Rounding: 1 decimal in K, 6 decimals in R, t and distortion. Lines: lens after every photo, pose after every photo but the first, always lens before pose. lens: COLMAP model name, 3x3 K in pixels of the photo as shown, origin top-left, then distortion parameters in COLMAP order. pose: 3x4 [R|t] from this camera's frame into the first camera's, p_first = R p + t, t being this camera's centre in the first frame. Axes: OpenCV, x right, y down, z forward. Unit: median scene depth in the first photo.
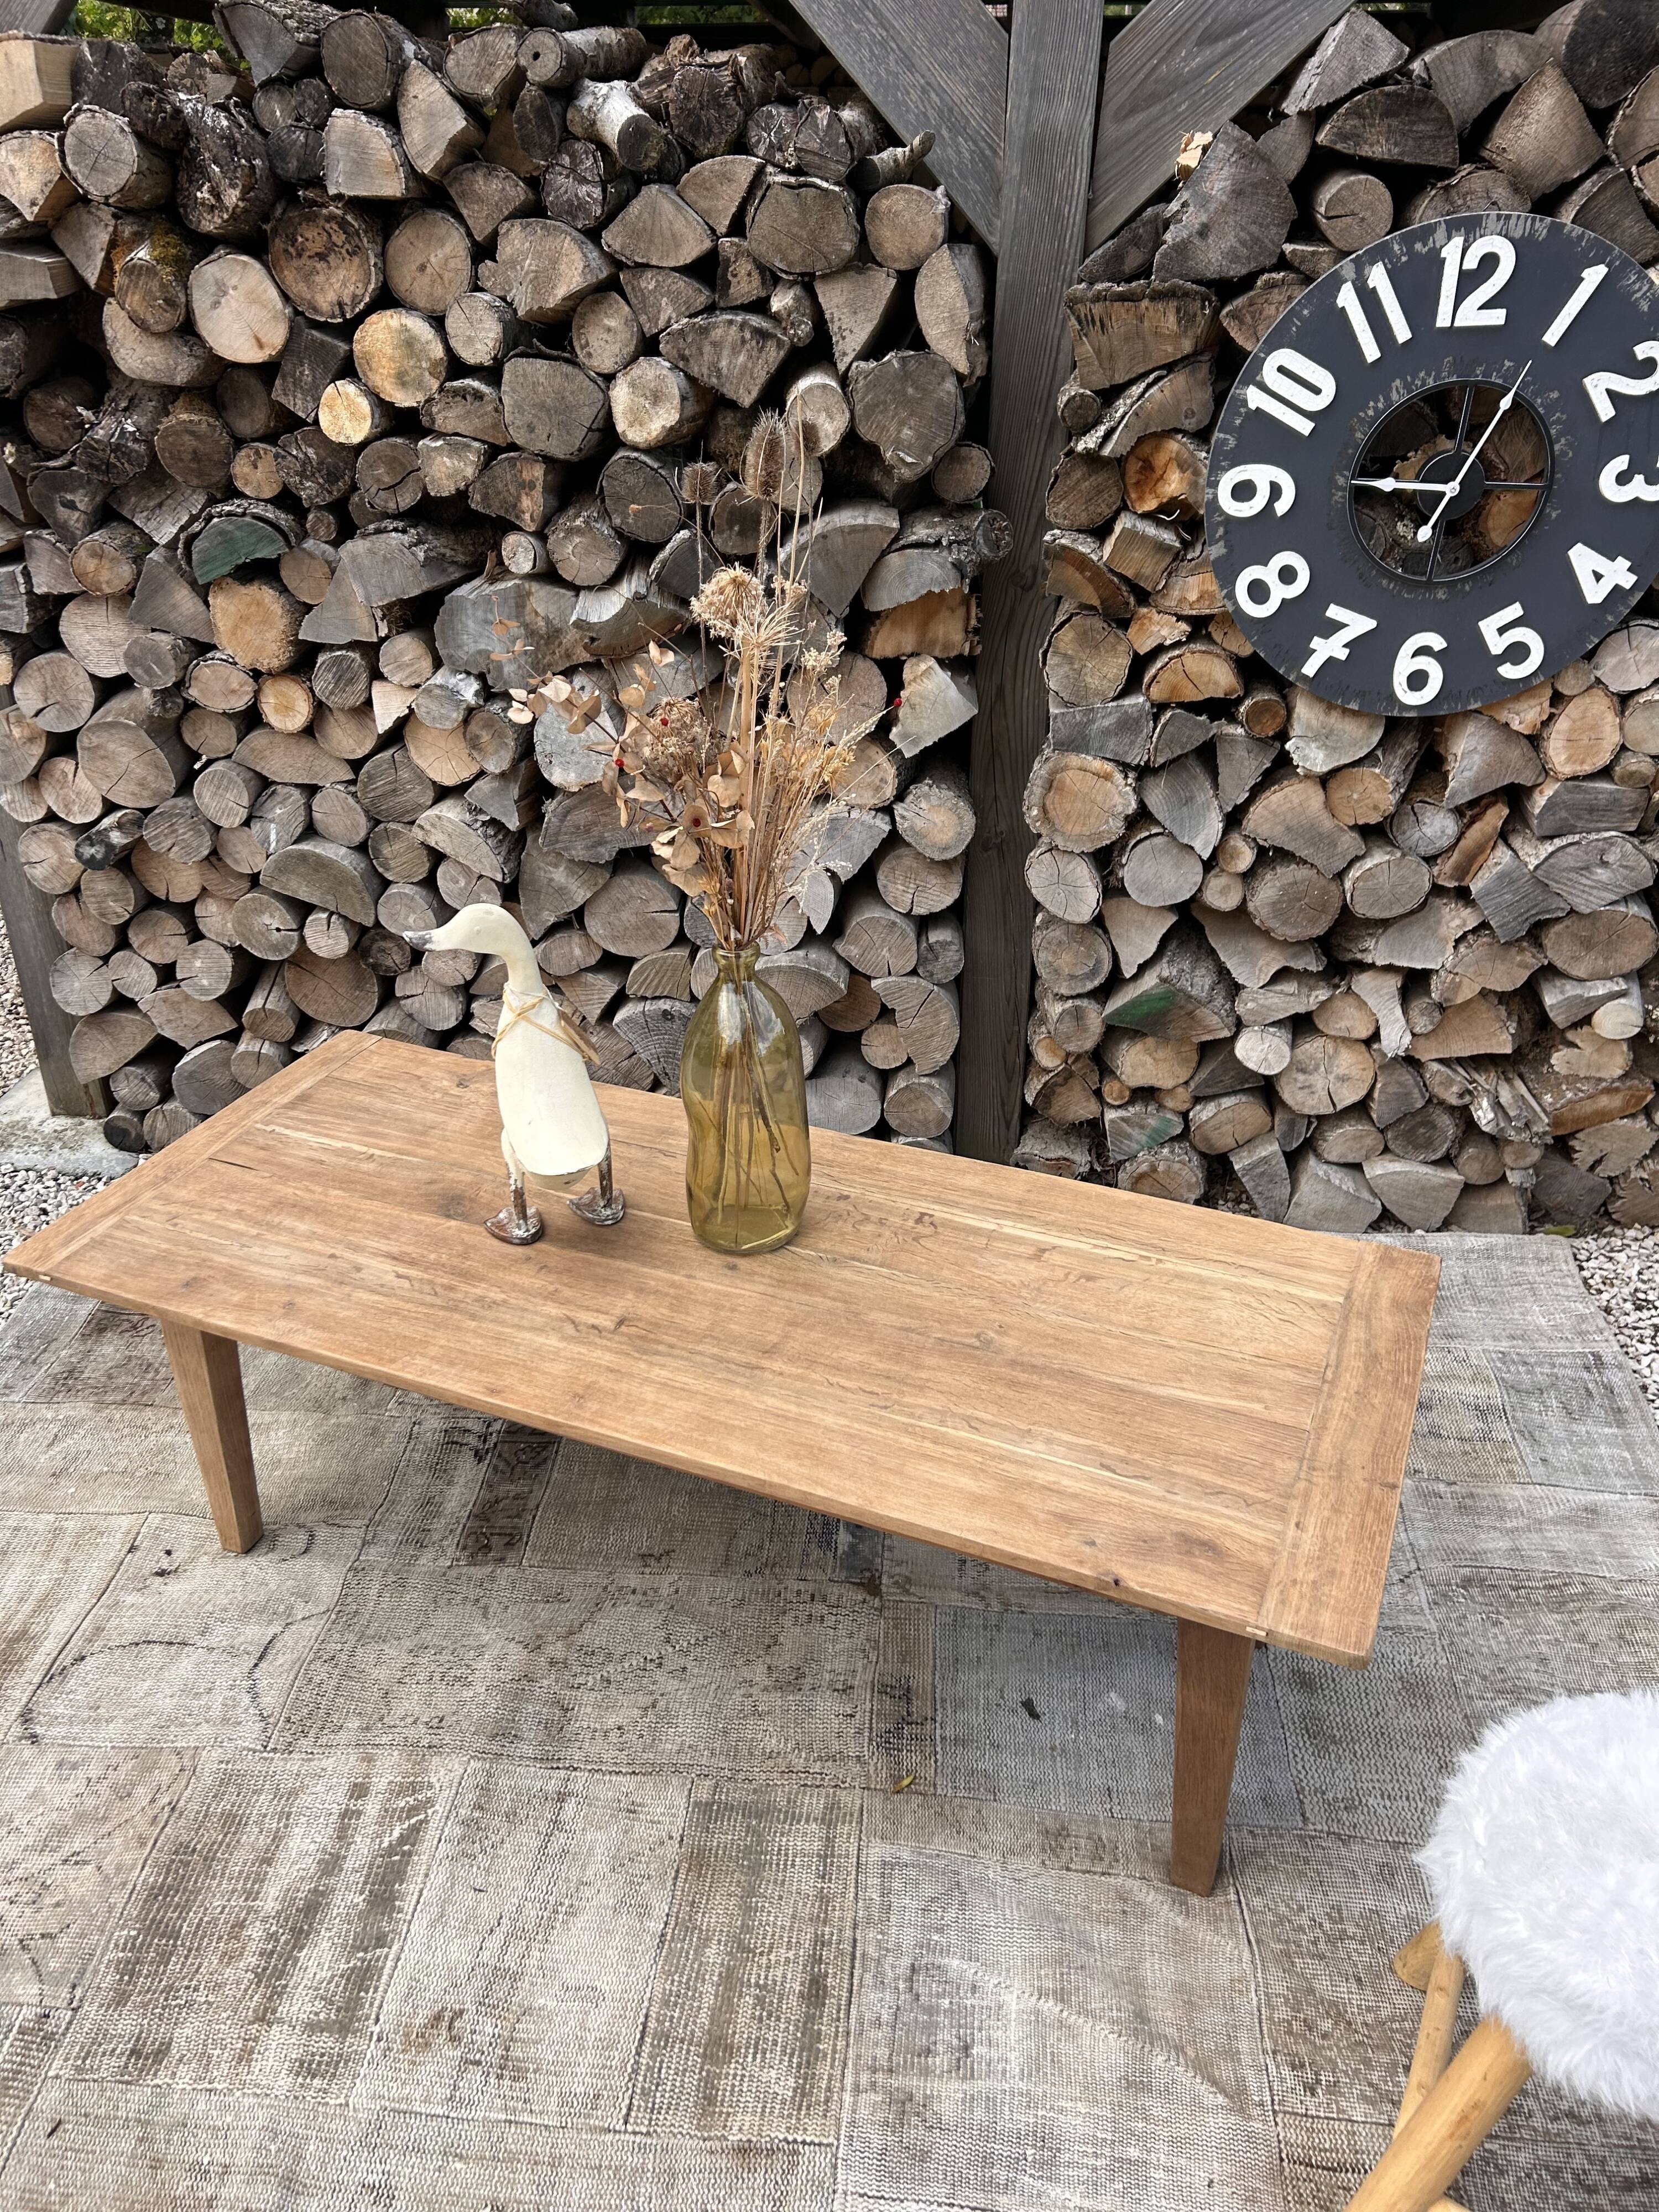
lens RADIAL K [[1672.6, 0, 812.3], [0, 1672.6, 1098.9], [0, 0, 1]] dist [0.020607, -0.014936]
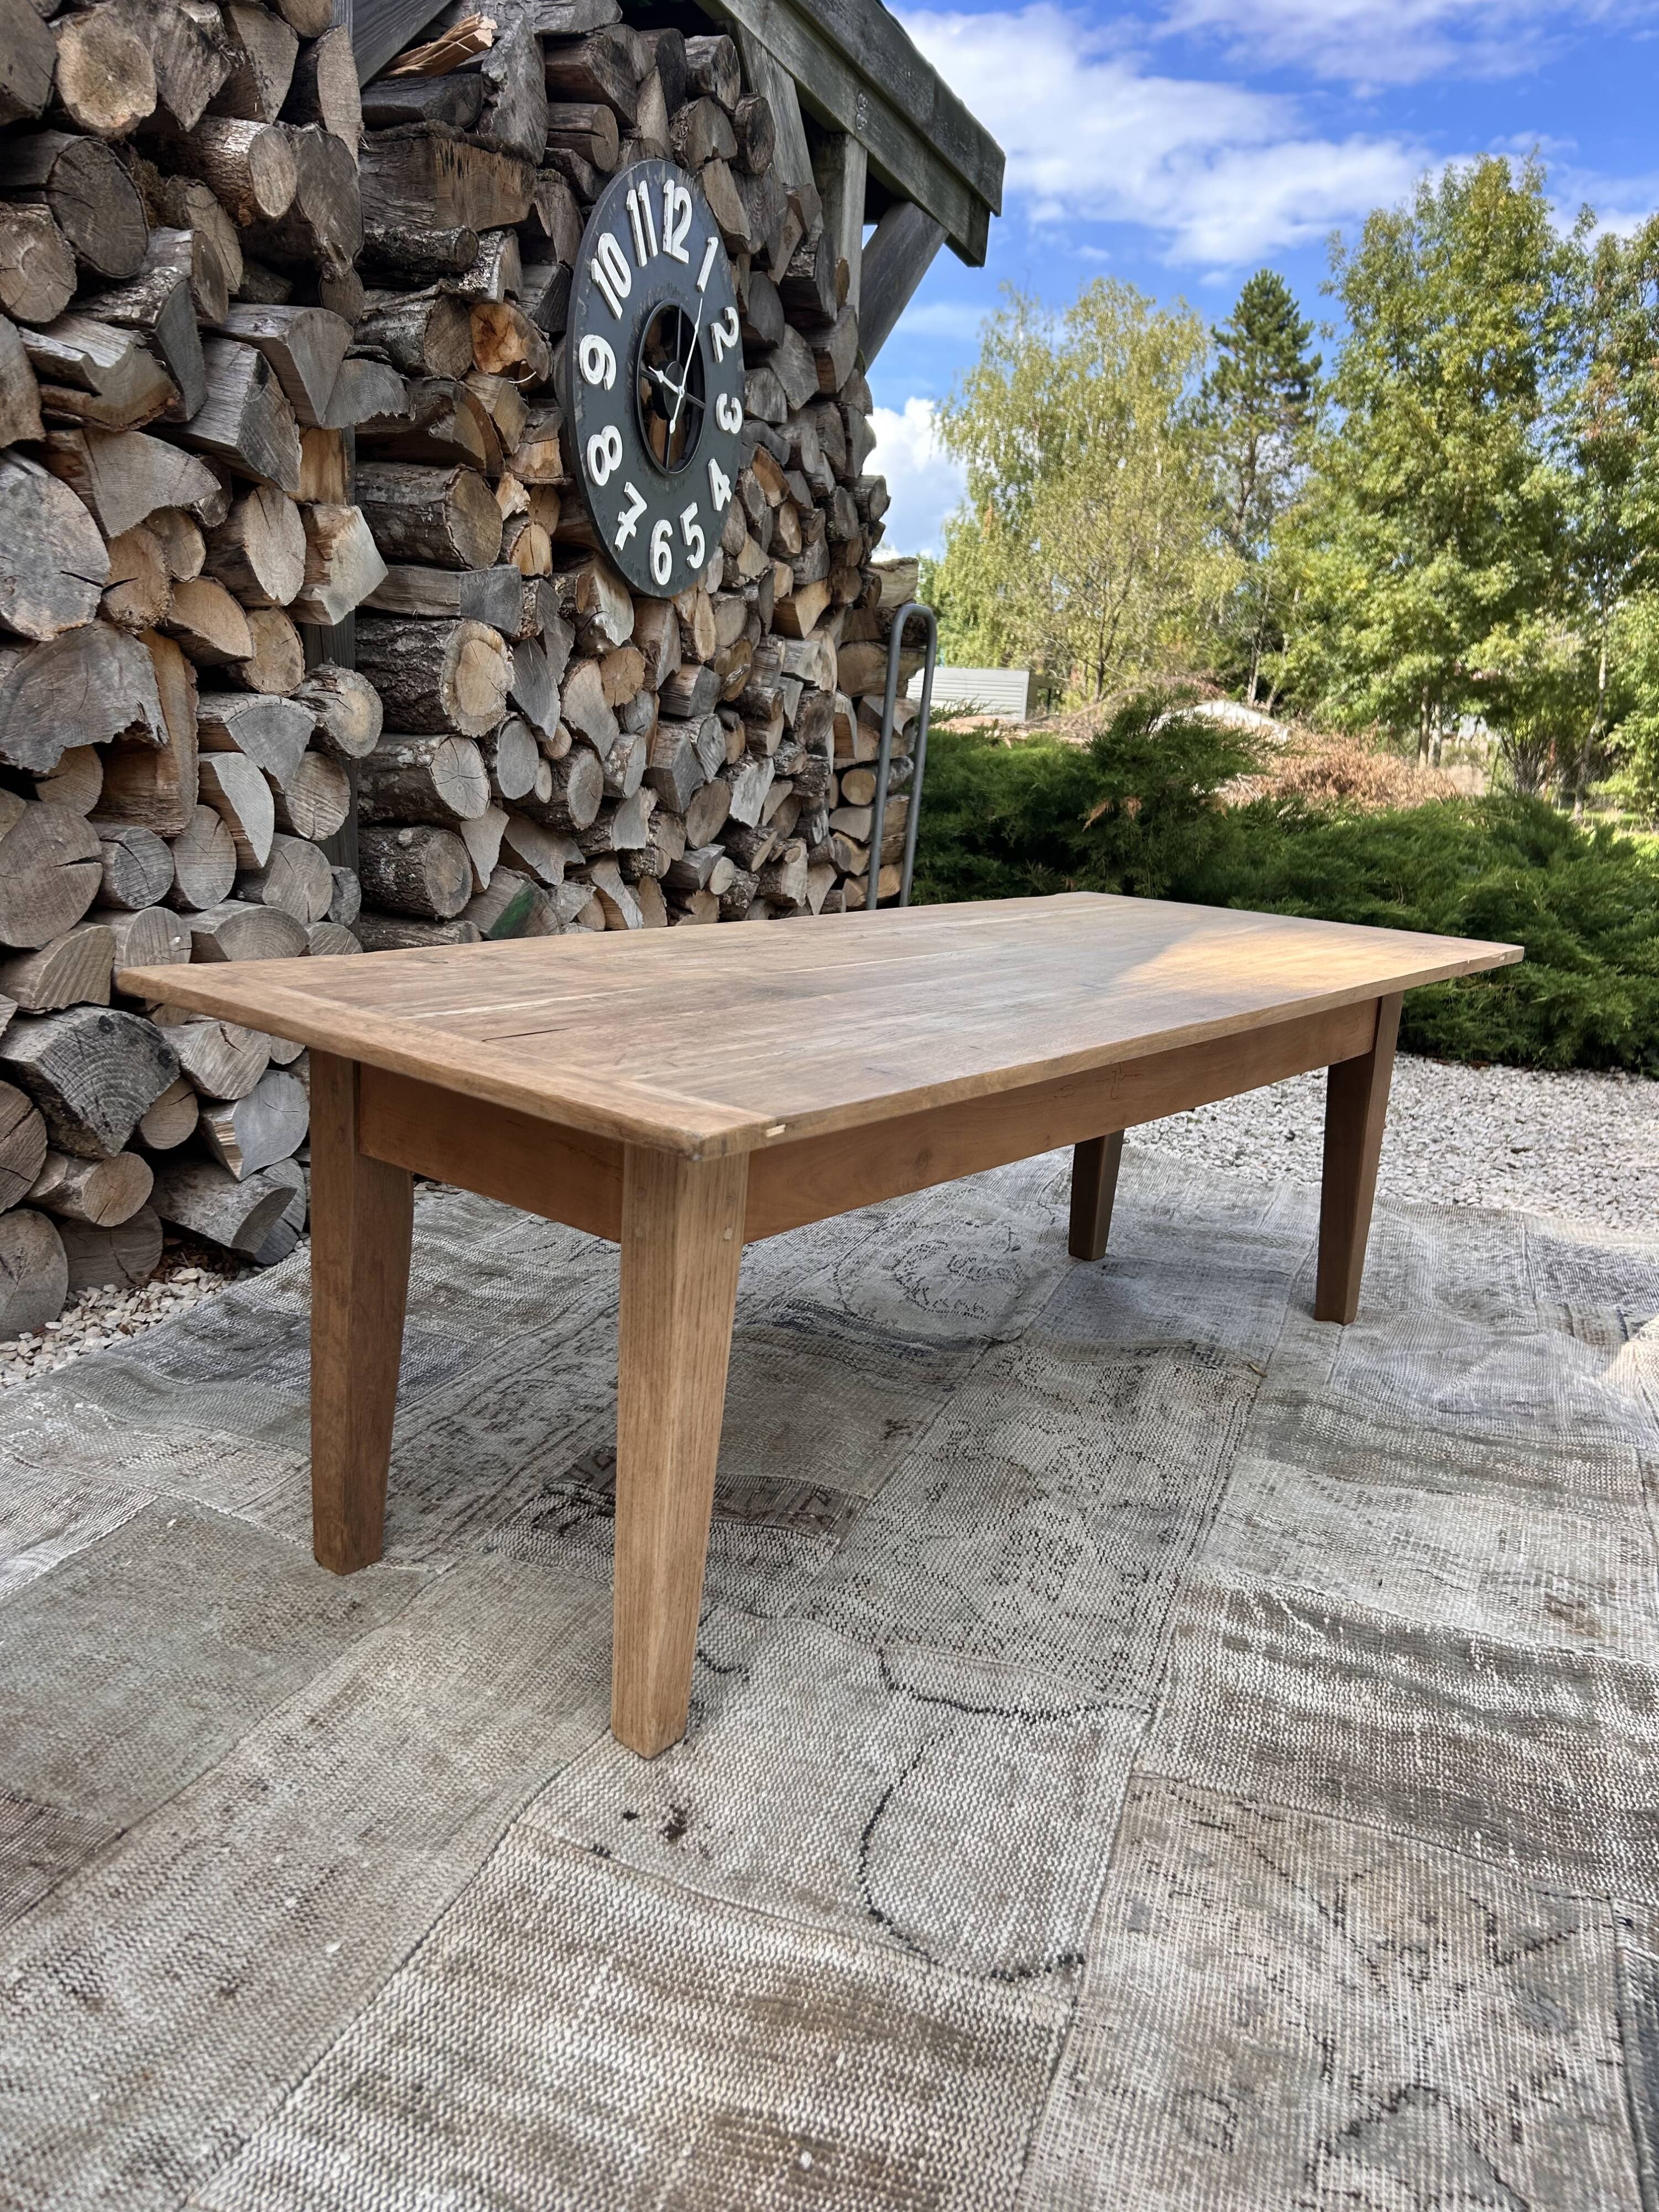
lens RADIAL K [[1668.1, 0, 834.1], [0, 1668.1, 1094.5], [0, 0, 1]] dist [0.037509, -0.041201]
pose [[0.259155, -0.187553, 0.947450, -0.777958], [0.408368, 0.910245, 0.068487, 0.056057], [-0.875257, 0.369159, 0.312485, 0.669738]]
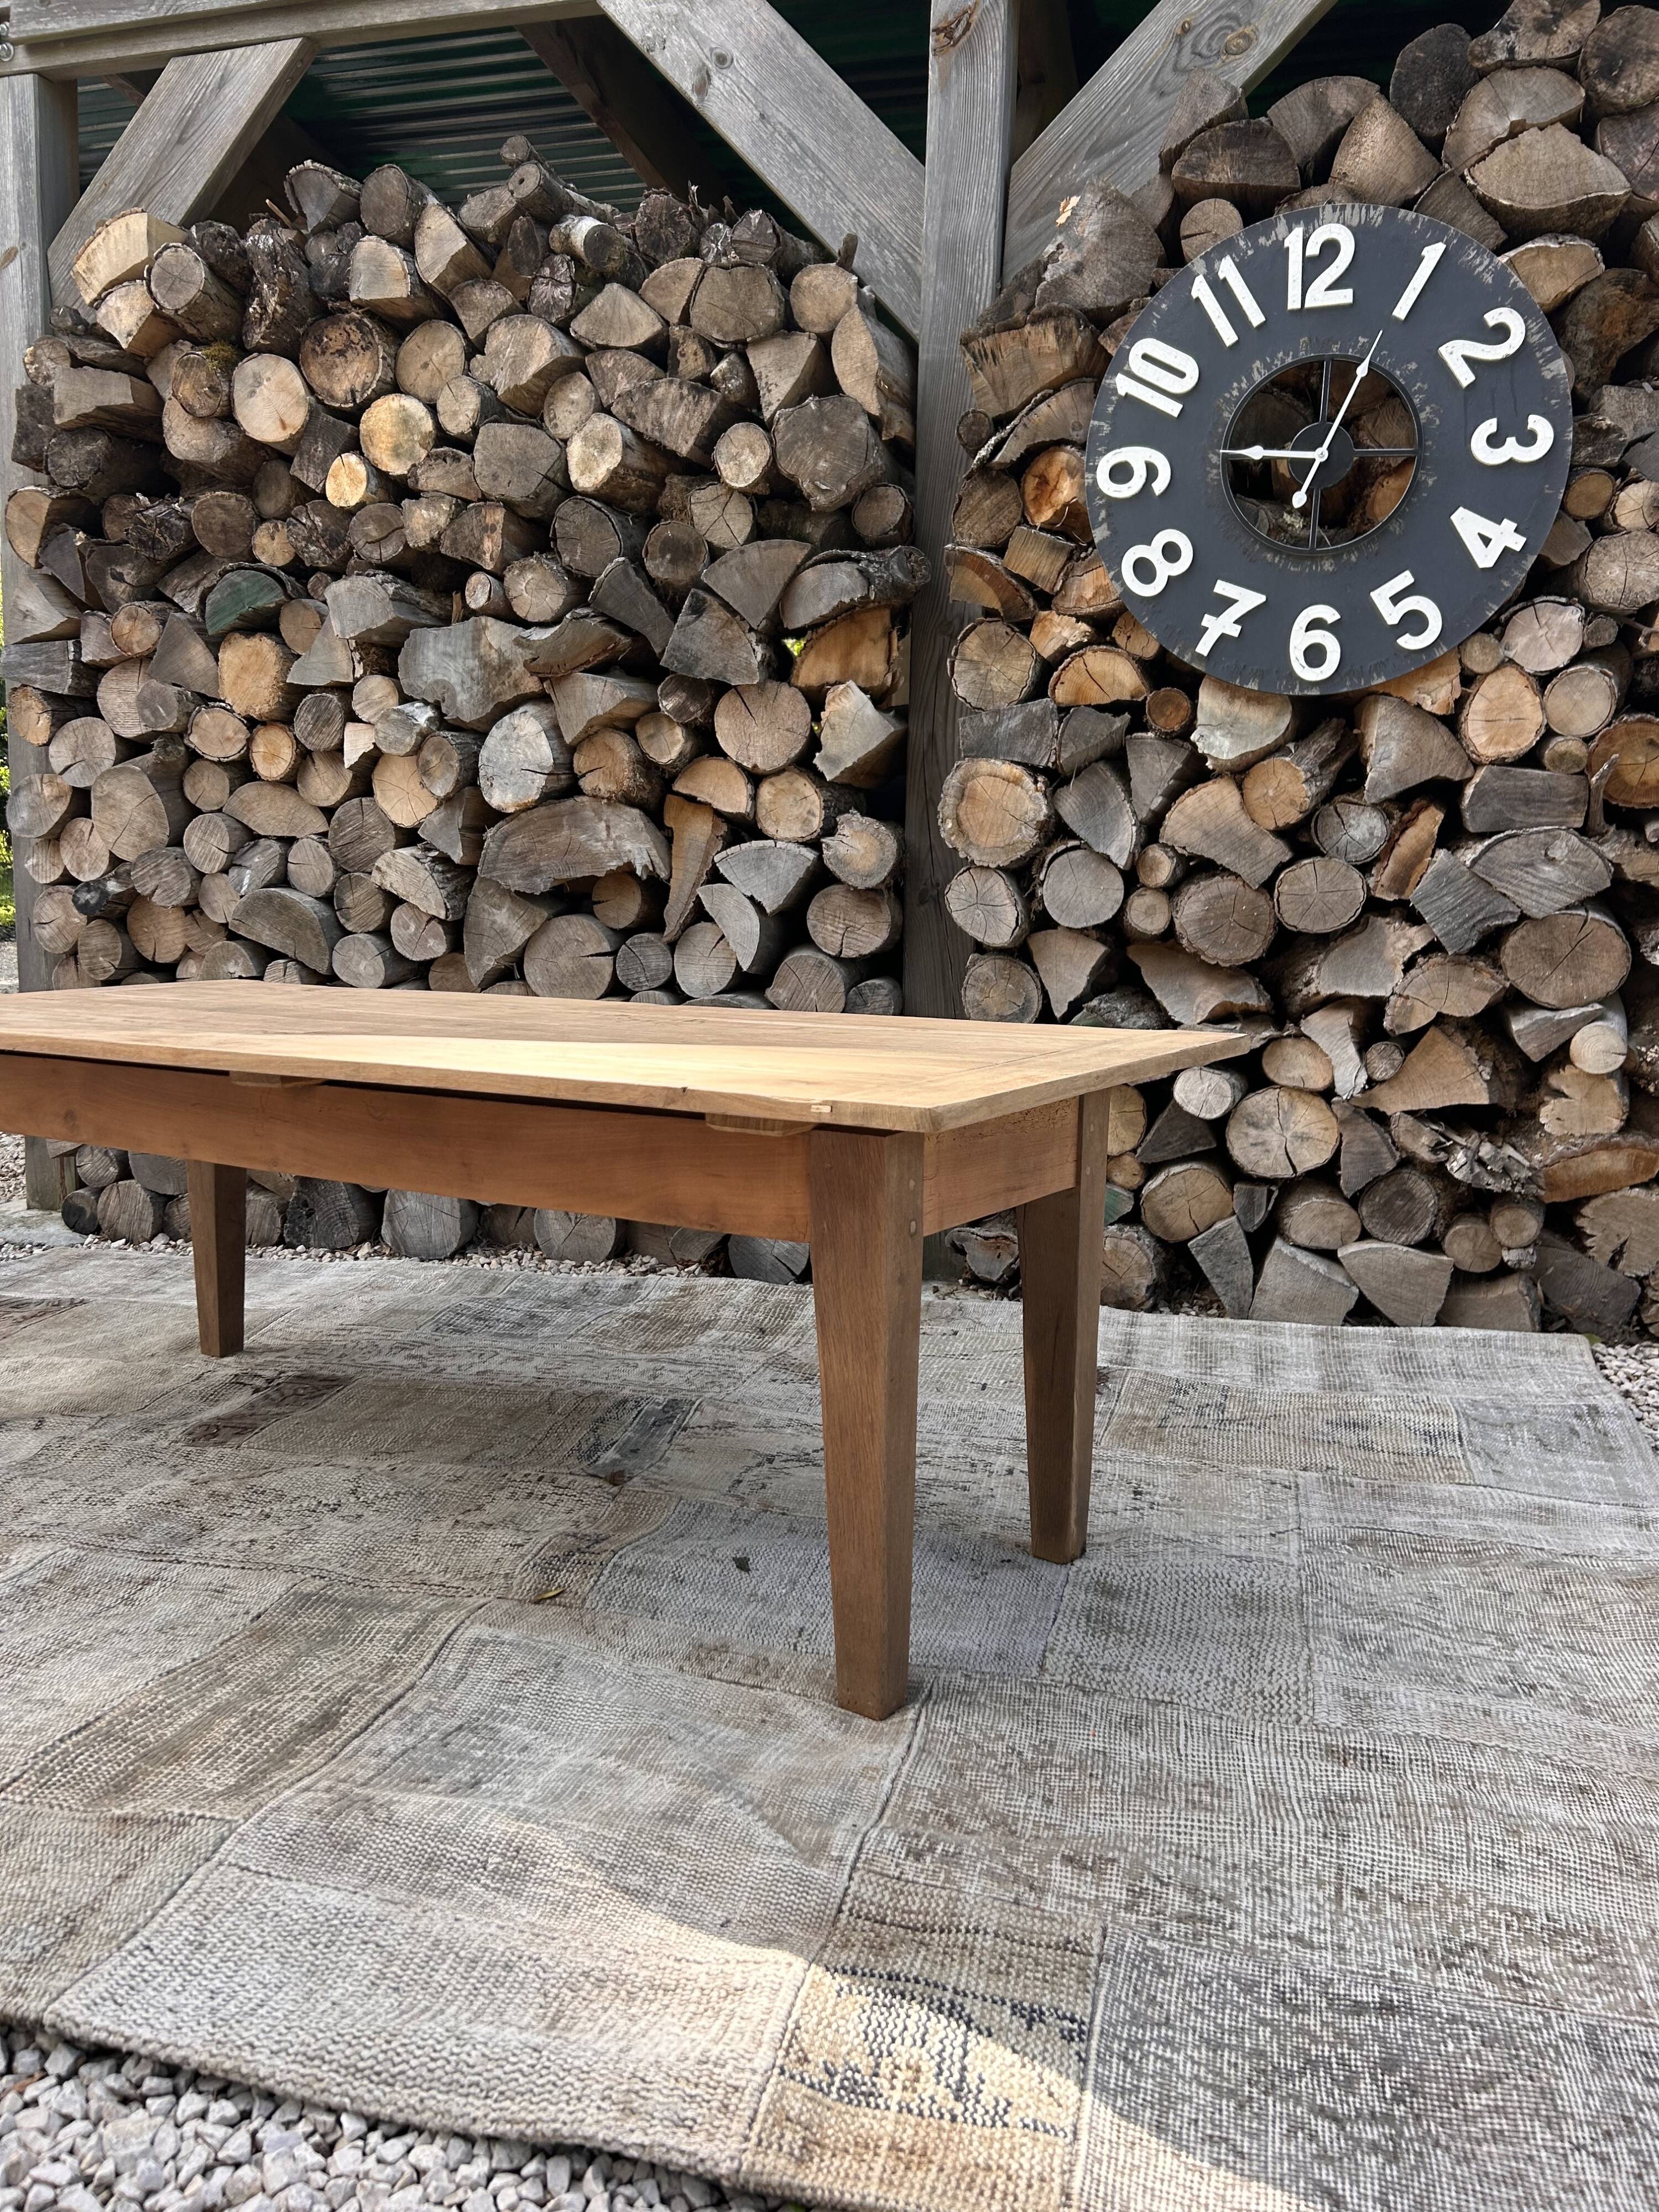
lens RADIAL K [[1674.3, 0, 826.6], [0, 1674.3, 1087.7], [0, 0, 1]] dist [0.029197, -0.029920]
pose [[0.987330, 0.033624, -0.155079, 0.240183], [-0.088591, 0.927606, -0.362903, 0.368273], [0.131650, 0.372043, 0.918832, 0.153288]]
